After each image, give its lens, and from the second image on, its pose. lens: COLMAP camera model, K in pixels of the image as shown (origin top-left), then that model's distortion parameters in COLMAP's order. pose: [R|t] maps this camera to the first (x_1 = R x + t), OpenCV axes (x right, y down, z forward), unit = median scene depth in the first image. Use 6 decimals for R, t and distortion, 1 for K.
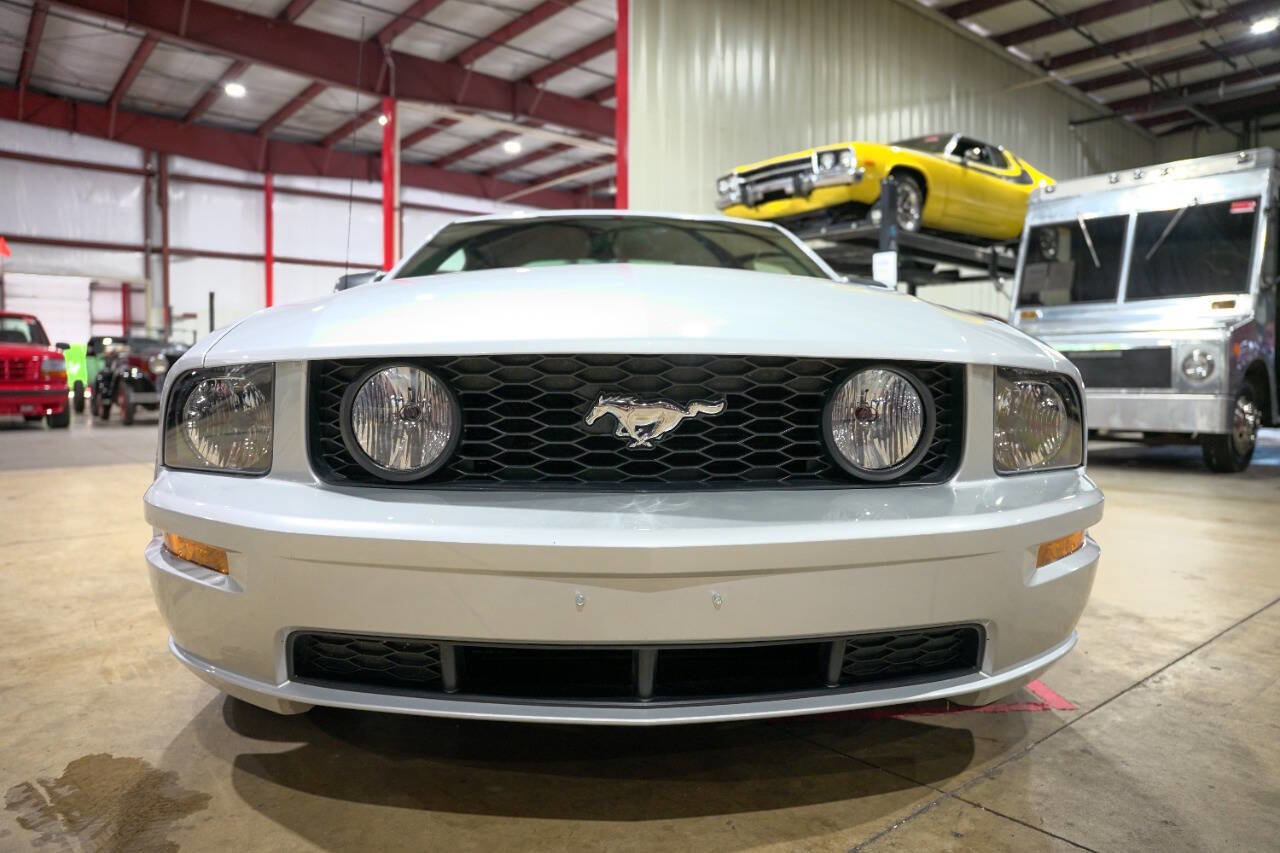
lens RADIAL K [[875.0, 0, 640.0], [0, 875.0, 426.5], [0, 0, 1]] dist [-0.138277, 0.103029]
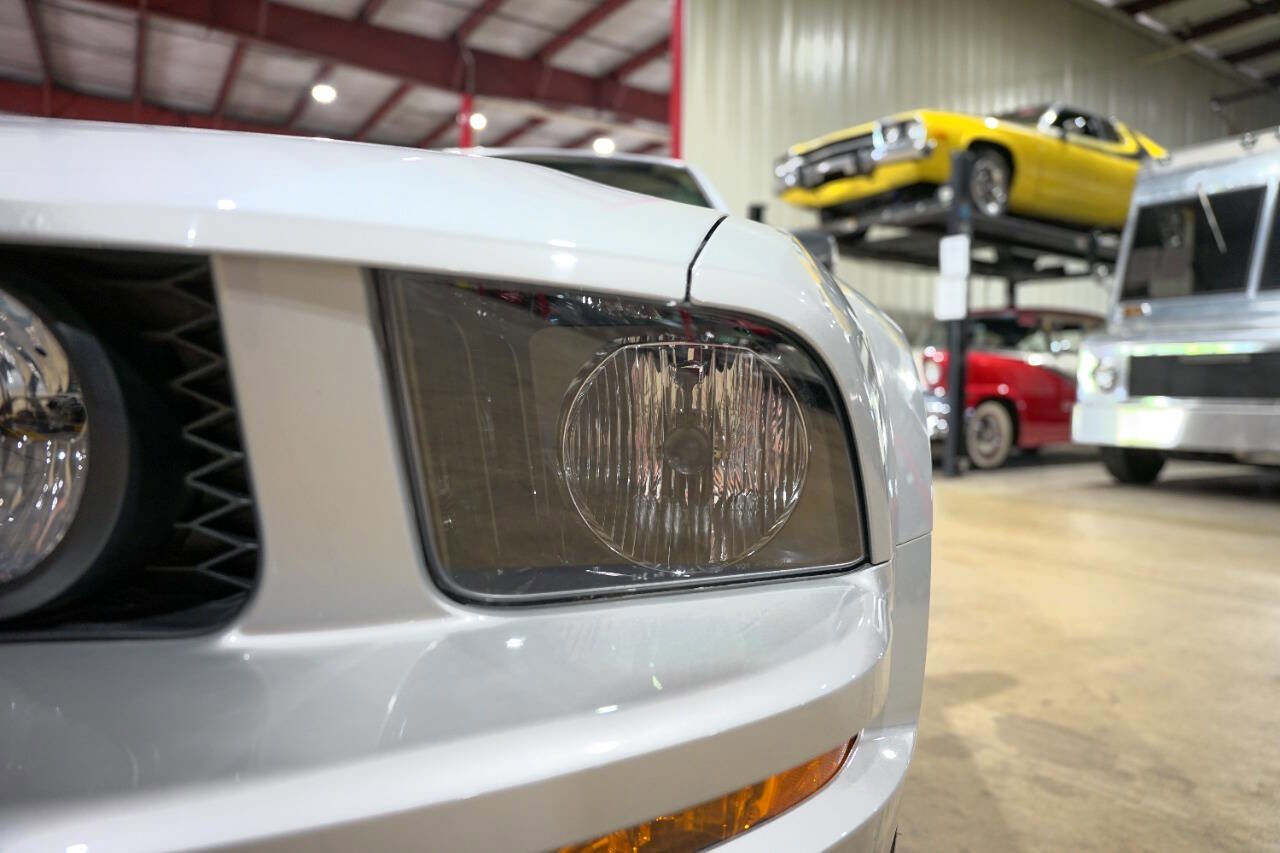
lens RADIAL K [[875.0, 0, 640.0], [0, 875.0, 426.5], [0, 0, 1]] dist [-0.138277, 0.103029]
pose [[0.990067, 0.019026, -0.139305, 0.082896], [-0.020381, 0.999758, -0.008303, -0.002159], [0.139114, 0.011060, 0.990215, 0.104308]]
